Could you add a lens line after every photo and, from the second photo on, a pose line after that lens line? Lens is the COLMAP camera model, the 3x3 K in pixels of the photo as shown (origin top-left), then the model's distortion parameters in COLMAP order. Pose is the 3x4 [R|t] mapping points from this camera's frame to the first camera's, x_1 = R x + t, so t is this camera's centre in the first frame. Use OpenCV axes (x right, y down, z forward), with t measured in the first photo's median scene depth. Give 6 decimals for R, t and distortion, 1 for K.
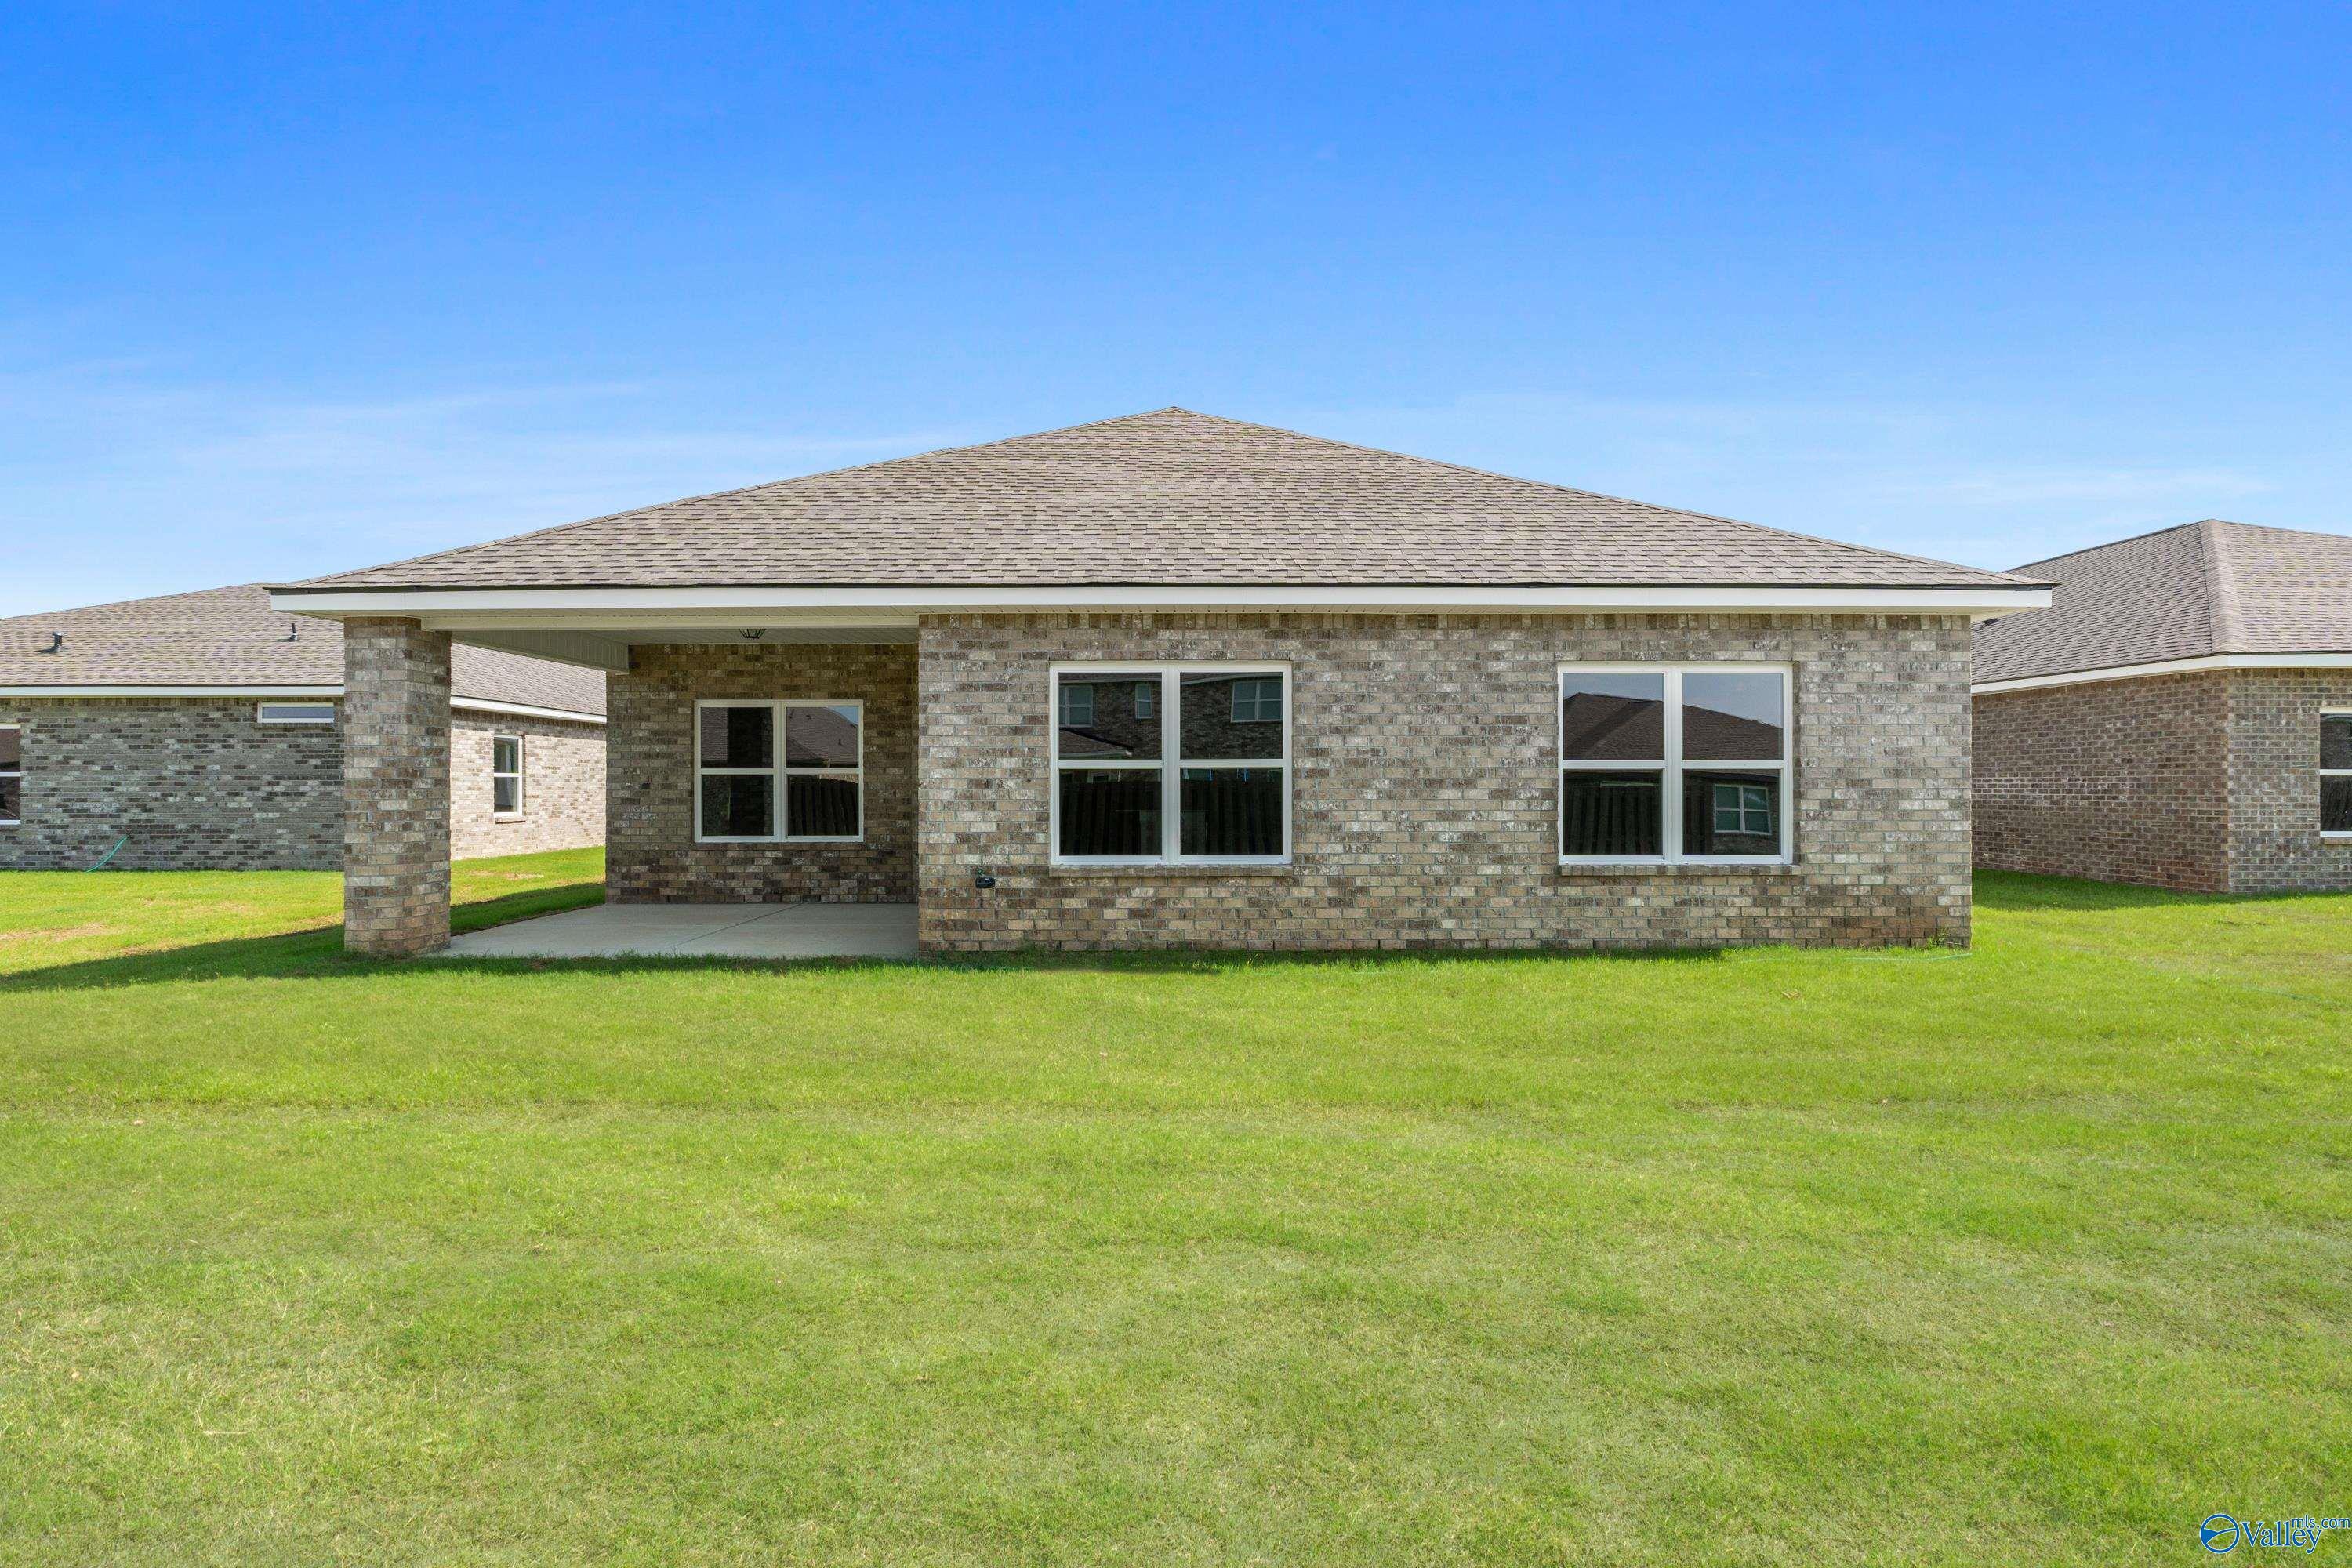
lens RADIAL K [[999.9, 0, 1176.1], [0, 999.9, 791.0], [0, 0, 1]] dist [-0.005906, -0.000740]
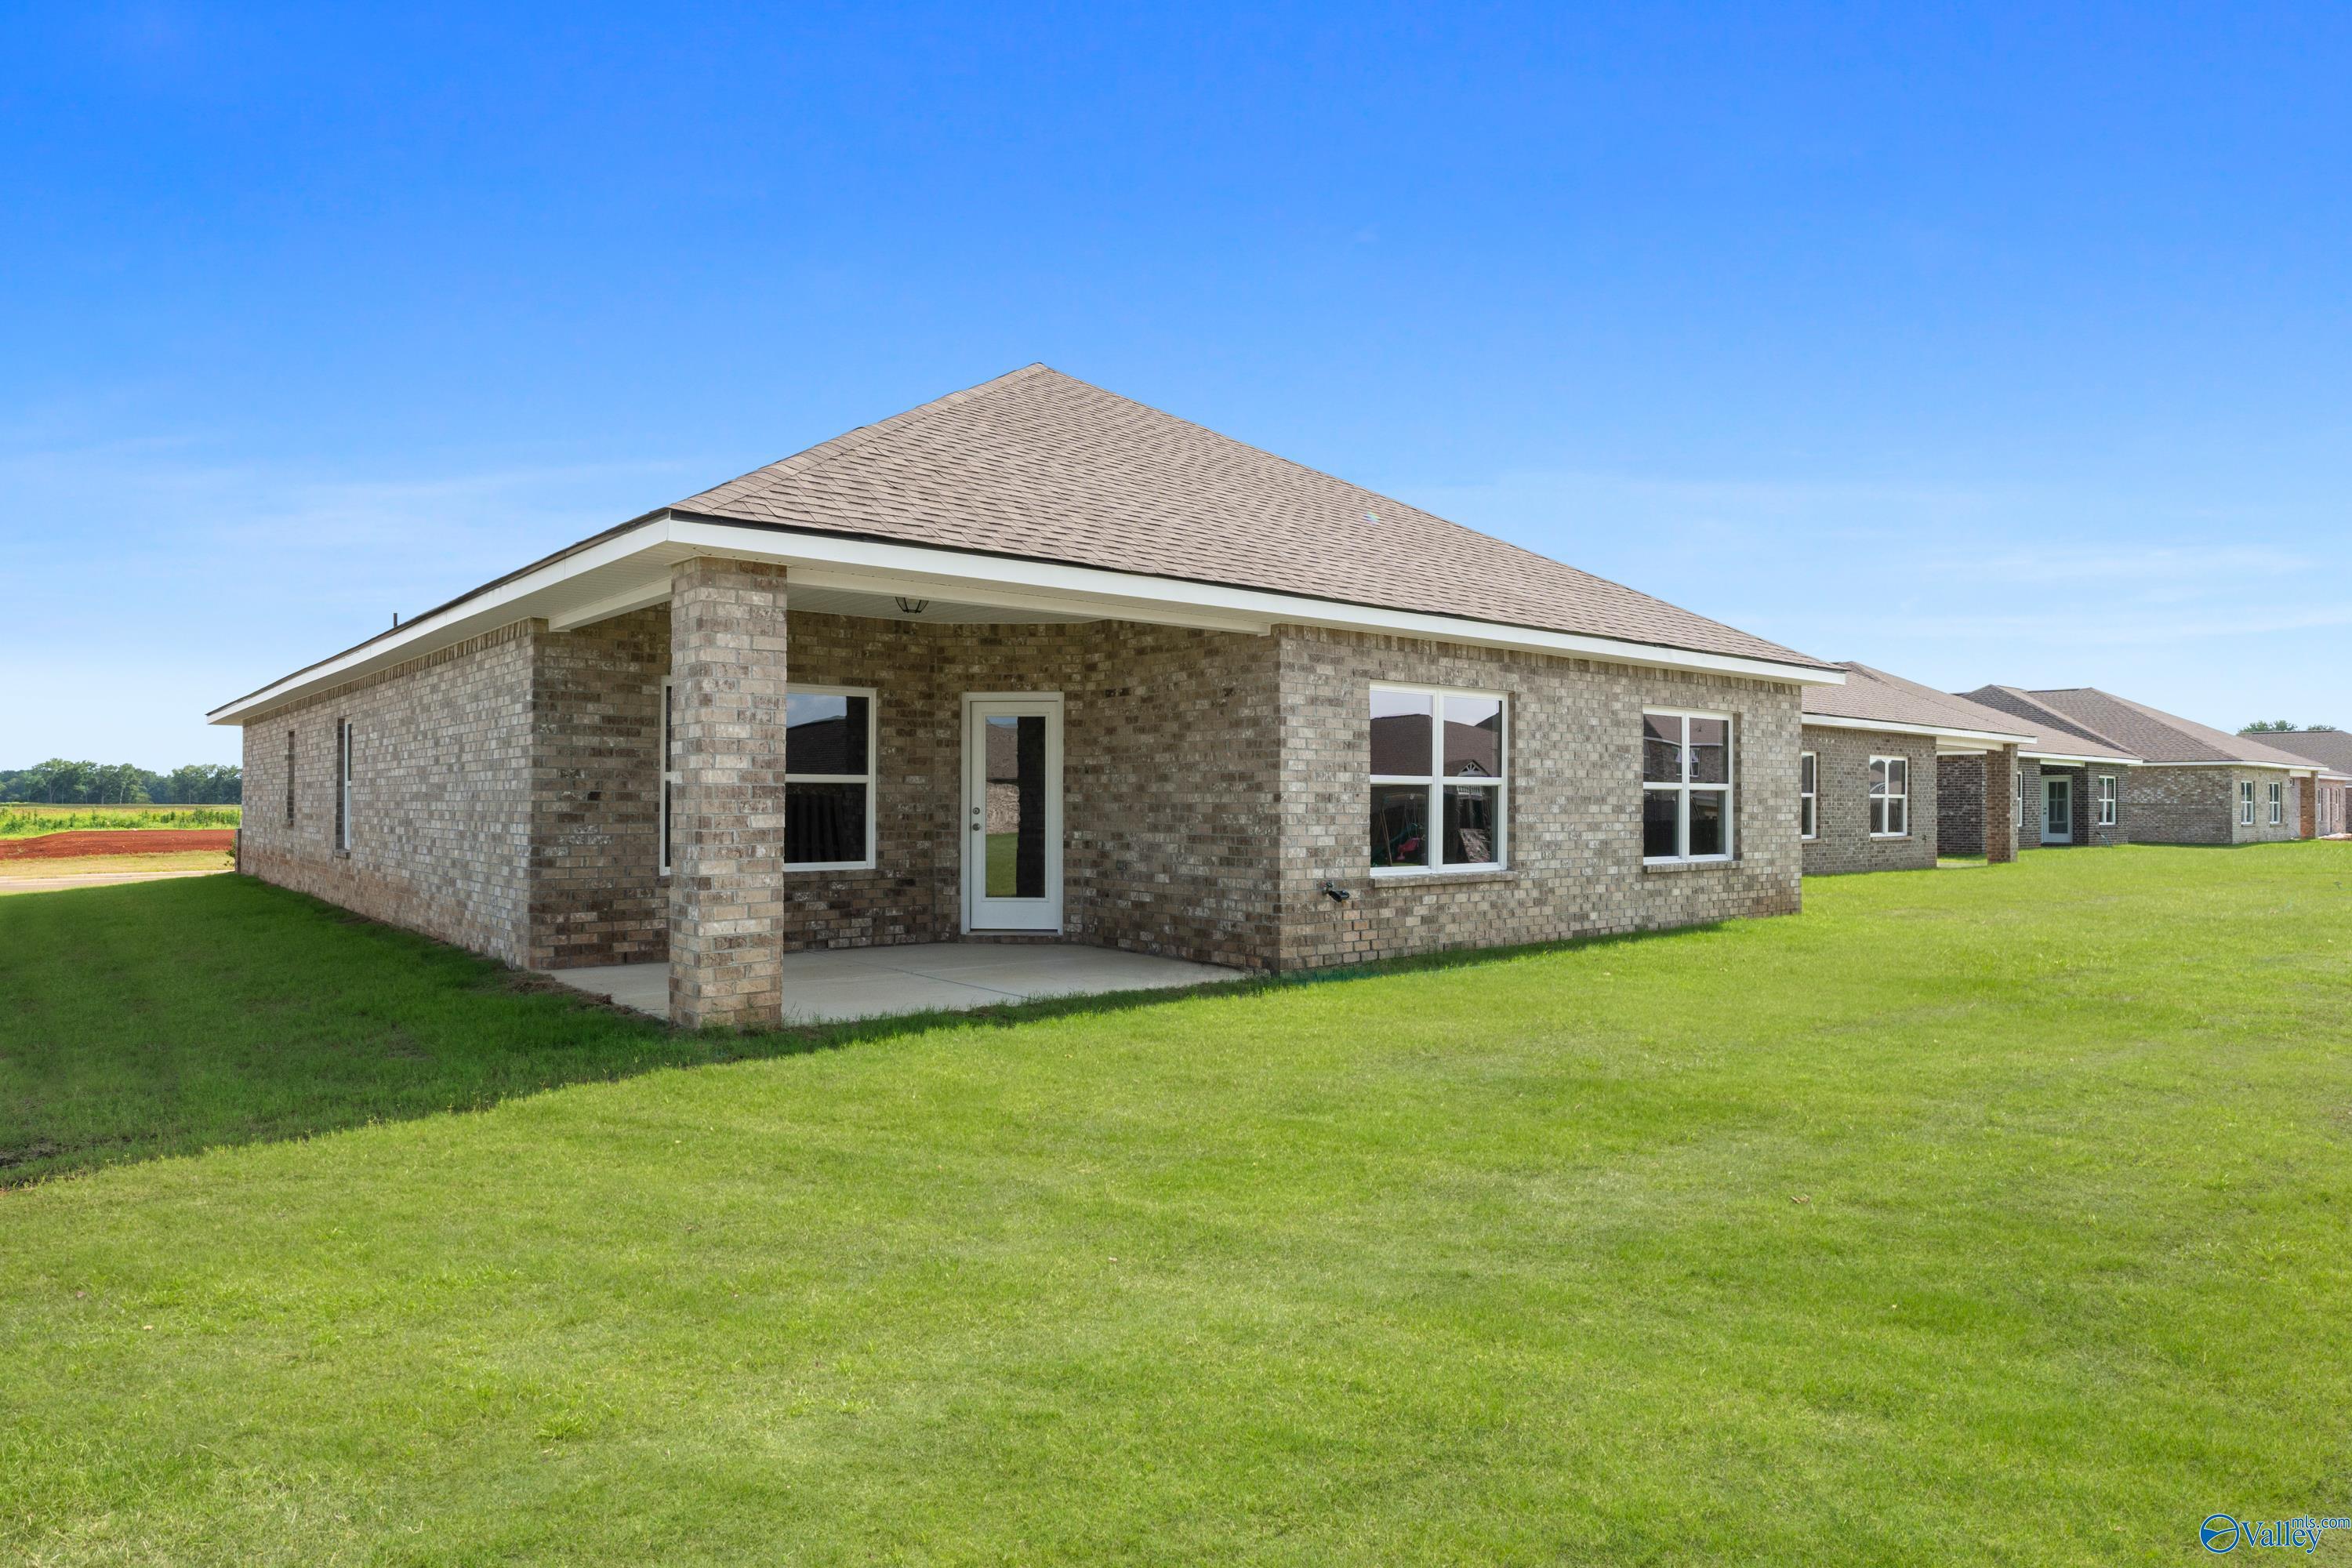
lens RADIAL K [[1325.6, 0, 1160.9], [0, 1325.6, 796.3], [0, 0, 1]] dist [-0.003451, 0.000174]
pose [[0.787414, 0.007584, 0.616378, -1.129625], [-0.002152, 0.999952, -0.009553, 0.004485], [-0.616421, 0.006196, 0.787392, 0.055215]]
